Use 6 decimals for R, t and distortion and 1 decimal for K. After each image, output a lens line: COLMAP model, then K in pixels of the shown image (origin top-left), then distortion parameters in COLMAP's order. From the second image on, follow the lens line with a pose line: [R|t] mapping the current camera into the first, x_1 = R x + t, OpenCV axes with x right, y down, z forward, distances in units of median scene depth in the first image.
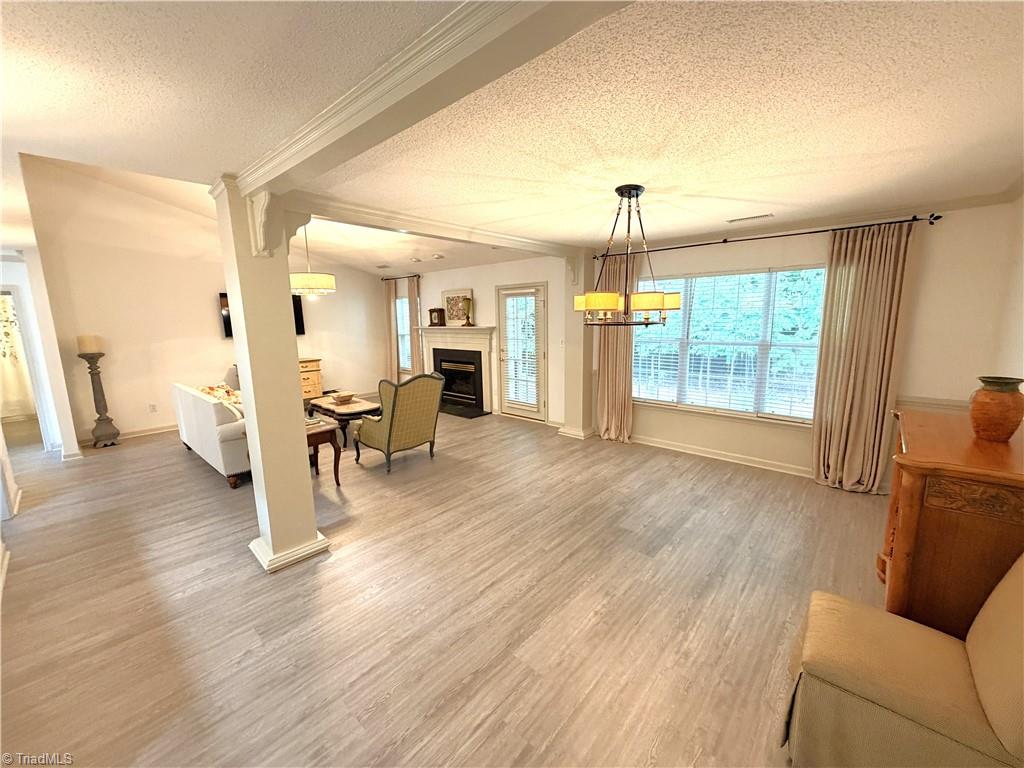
lens RADIAL K [[407.0, 0, 510.1], [0, 407.0, 383.1], [0, 0, 1]] dist [0.000235, 0.000001]
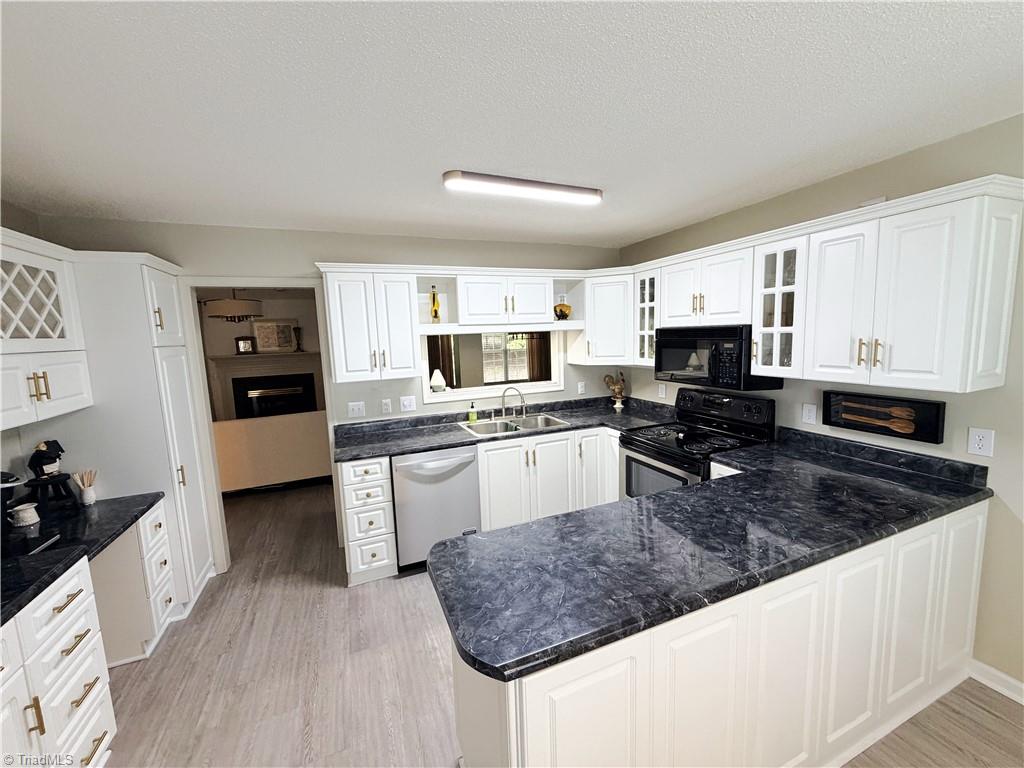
lens RADIAL K [[407.0, 0, 510.1], [0, 407.0, 383.1], [0, 0, 1]] dist [0.000235, 0.000001]
pose [[0.428660, -0.105514, 0.897283, -1.154430], [0.176688, 0.983770, 0.031275, 0.015460], [-0.886020, 0.145133, 0.440346, 0.010359]]
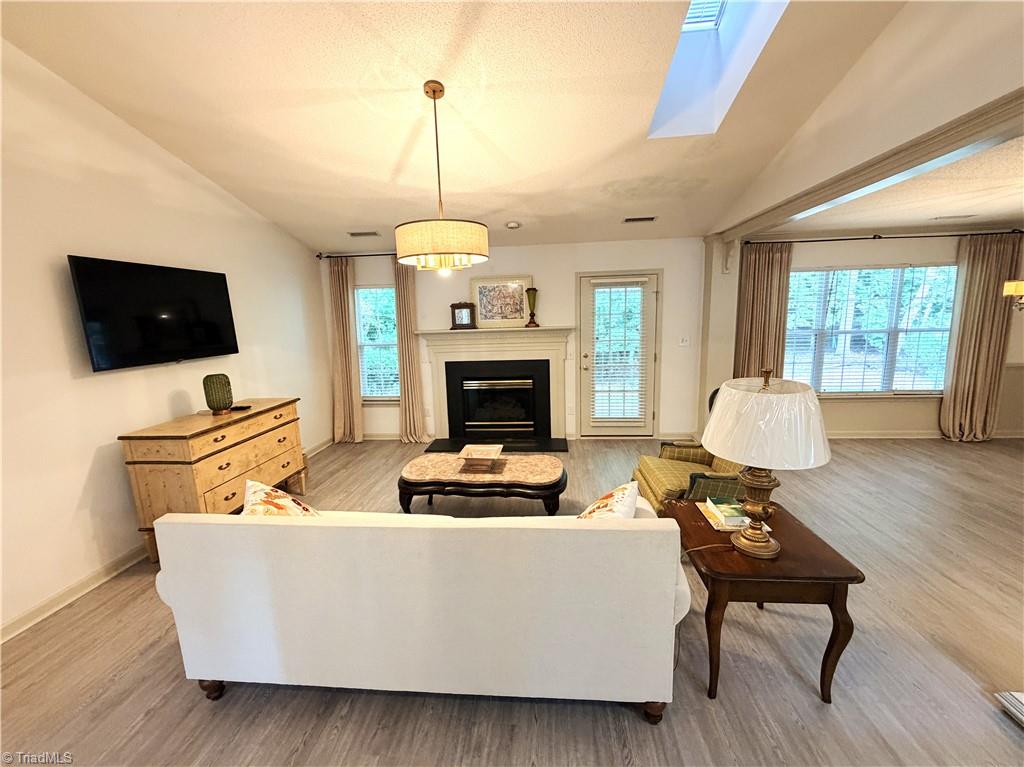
lens RADIAL K [[419.4, 0, 508.7], [0, 419.4, 383.9], [0, 0, 1]] dist [0.000490, 0.000091]
pose [[0.803127, -0.106848, 0.586149, -0.781399], [0.114578, 0.993123, 0.024043, -0.081503], [-0.584687, 0.047850, 0.809846, 0.563995]]
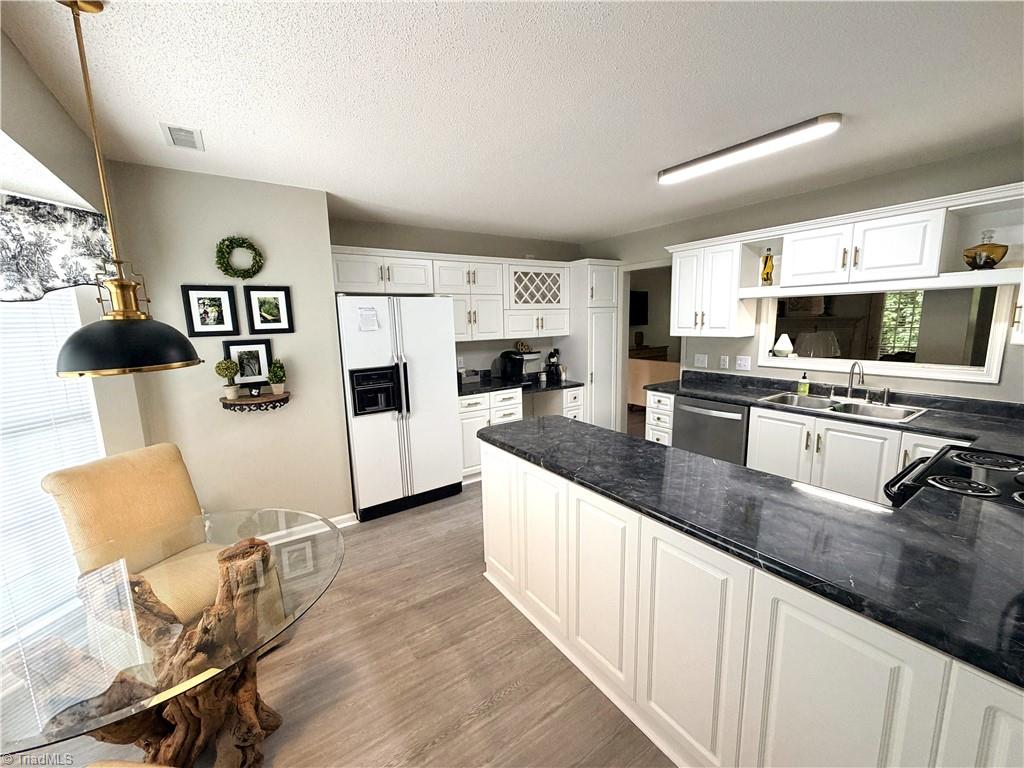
lens RADIAL K [[407.0, 0, 510.1], [0, 407.0, 383.1], [0, 0, 1]] dist [0.000235, 0.000001]
pose [[0.970401, 0.033375, -0.239181, -0.866297], [-0.034369, 0.999409, 0.000015, 0.087046], [0.239040, 0.008206, 0.970975, -0.327588]]
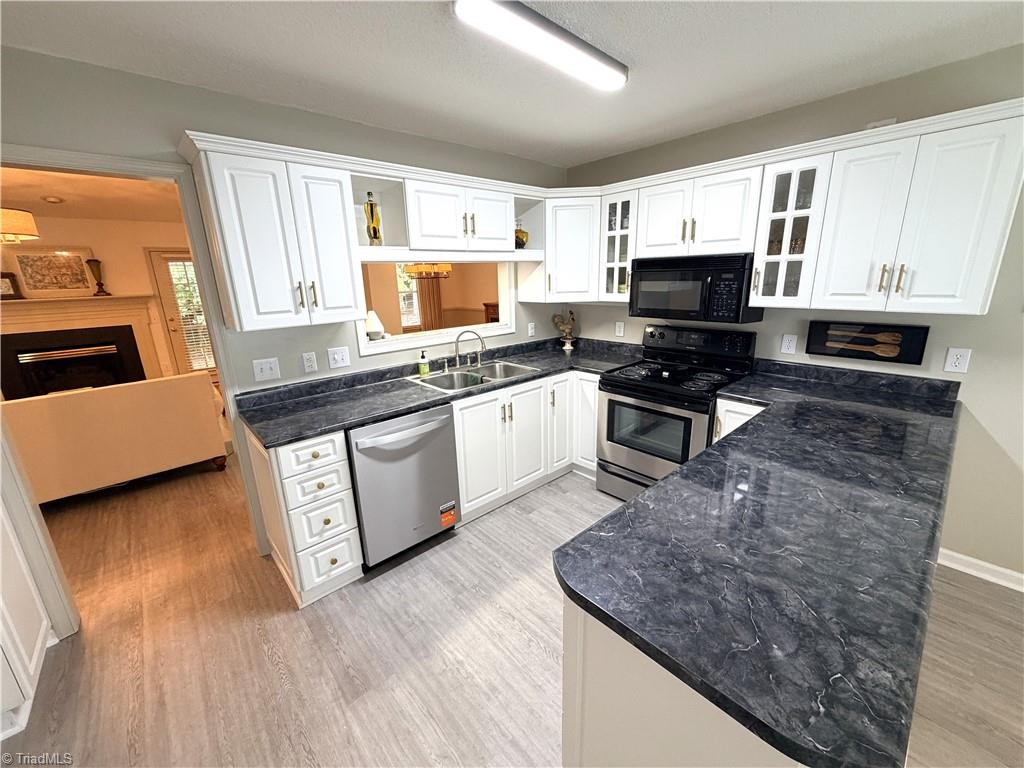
lens RADIAL K [[407.0, 0, 510.1], [0, 407.0, 383.1], [0, 0, 1]] dist [0.000235, 0.000001]
pose [[0.106109, -0.242464, 0.964340, -1.100748], [0.190212, 0.956855, 0.219652, 0.000761], [-0.975992, 0.160123, 0.147650, 0.178603]]
